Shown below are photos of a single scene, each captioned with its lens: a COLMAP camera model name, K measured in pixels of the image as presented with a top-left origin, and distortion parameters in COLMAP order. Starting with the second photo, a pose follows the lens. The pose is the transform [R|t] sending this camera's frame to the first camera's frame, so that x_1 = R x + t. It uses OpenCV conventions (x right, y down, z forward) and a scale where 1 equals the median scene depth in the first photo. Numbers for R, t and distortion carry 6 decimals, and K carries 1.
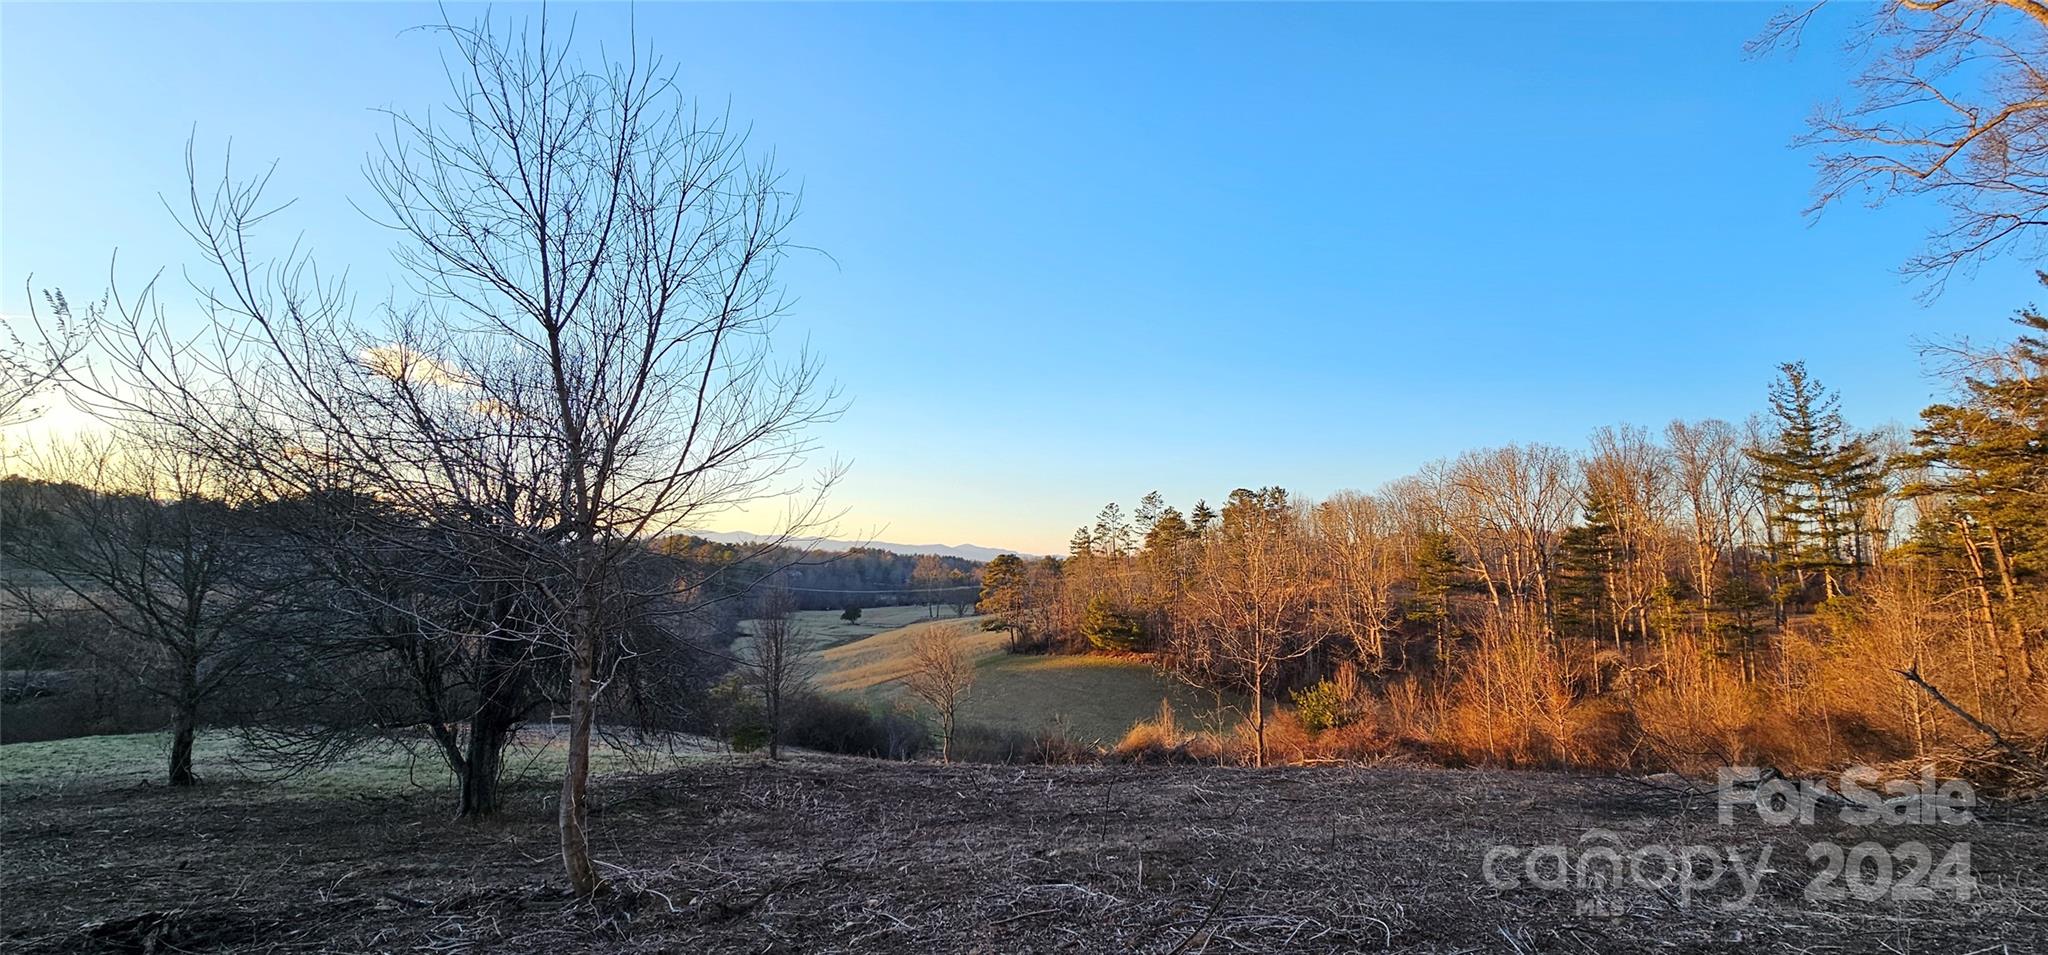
lens RADIAL K [[857.2, 0, 1024.3], [0, 857.2, 478.7], [0, 0, 1]] dist [0.003412, 0.000472]
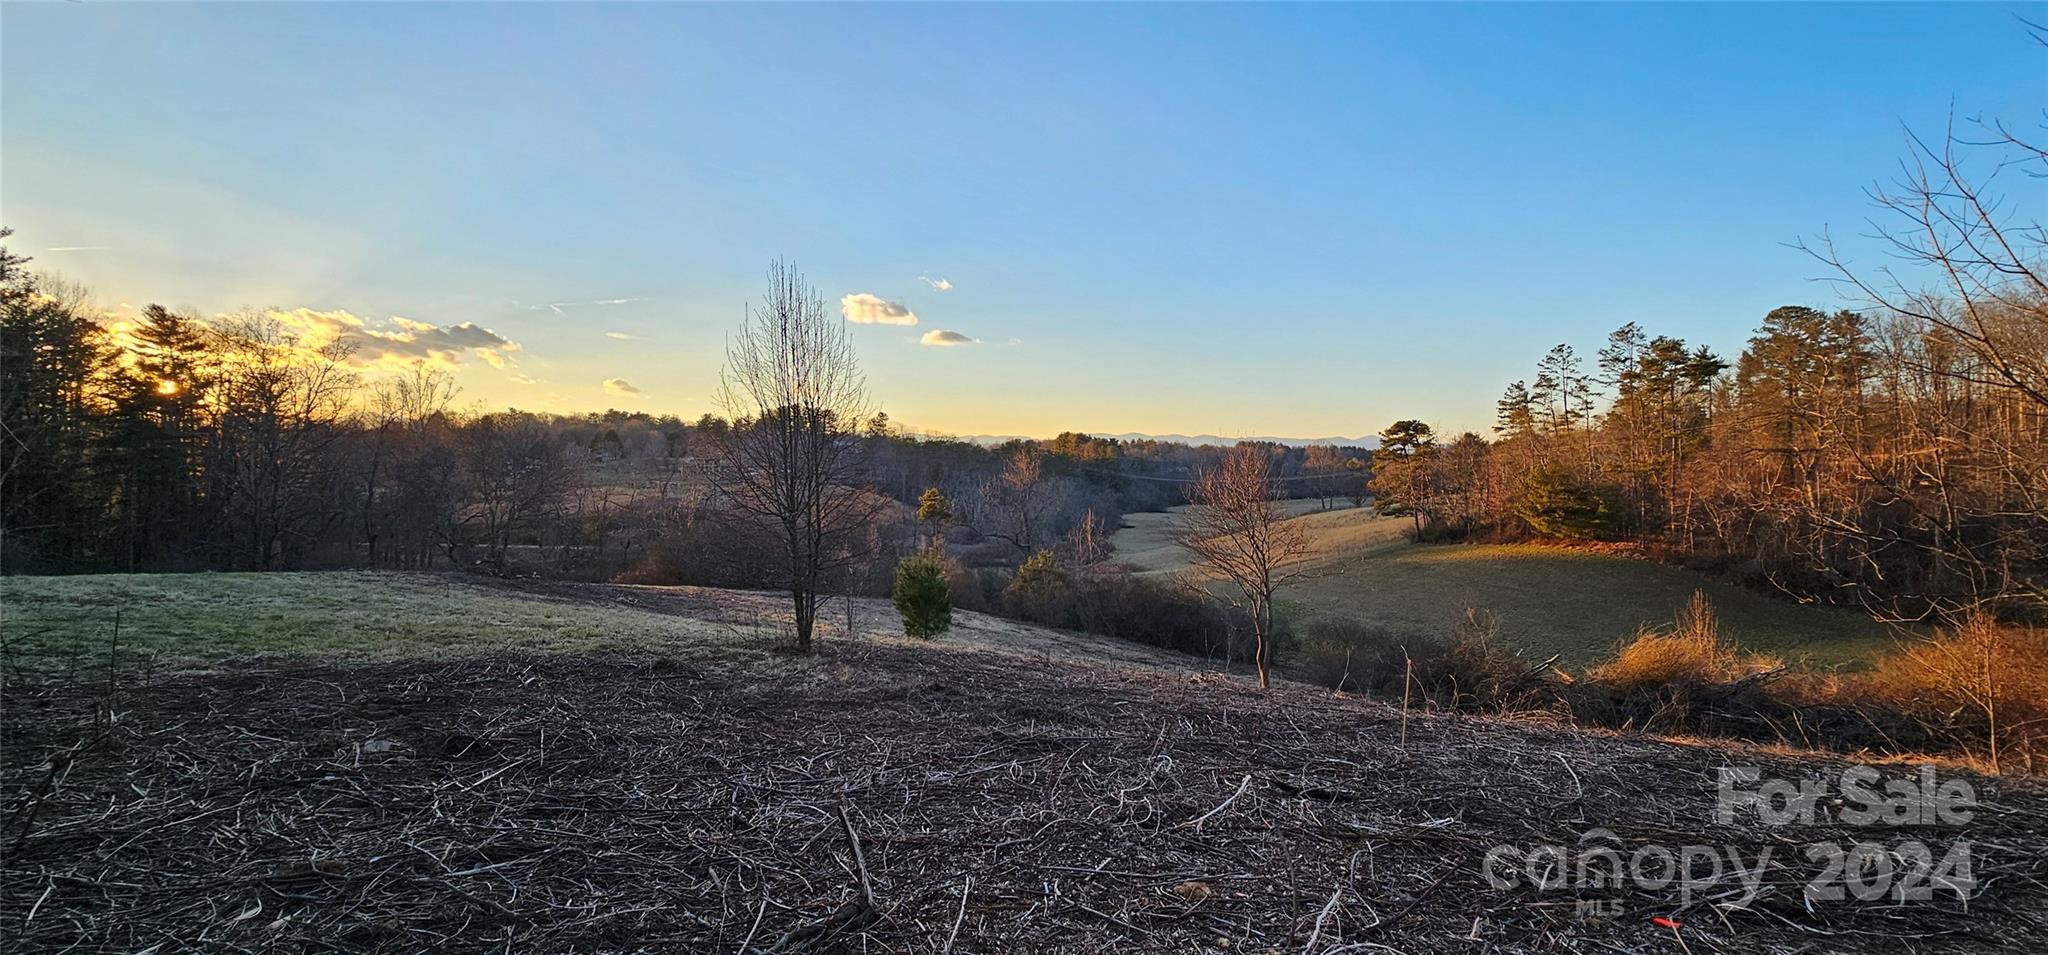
lens RADIAL K [[857.2, 0, 1025.7], [0, 857.2, 478.2], [0, 0, 1]] dist [0.003412, 0.000472]
pose [[0.899135, -0.020056, -0.437211, 0.008322], [0.069877, 0.992714, 0.098164, 0.038148], [0.432056, -0.118814, 0.893986, 0.125912]]
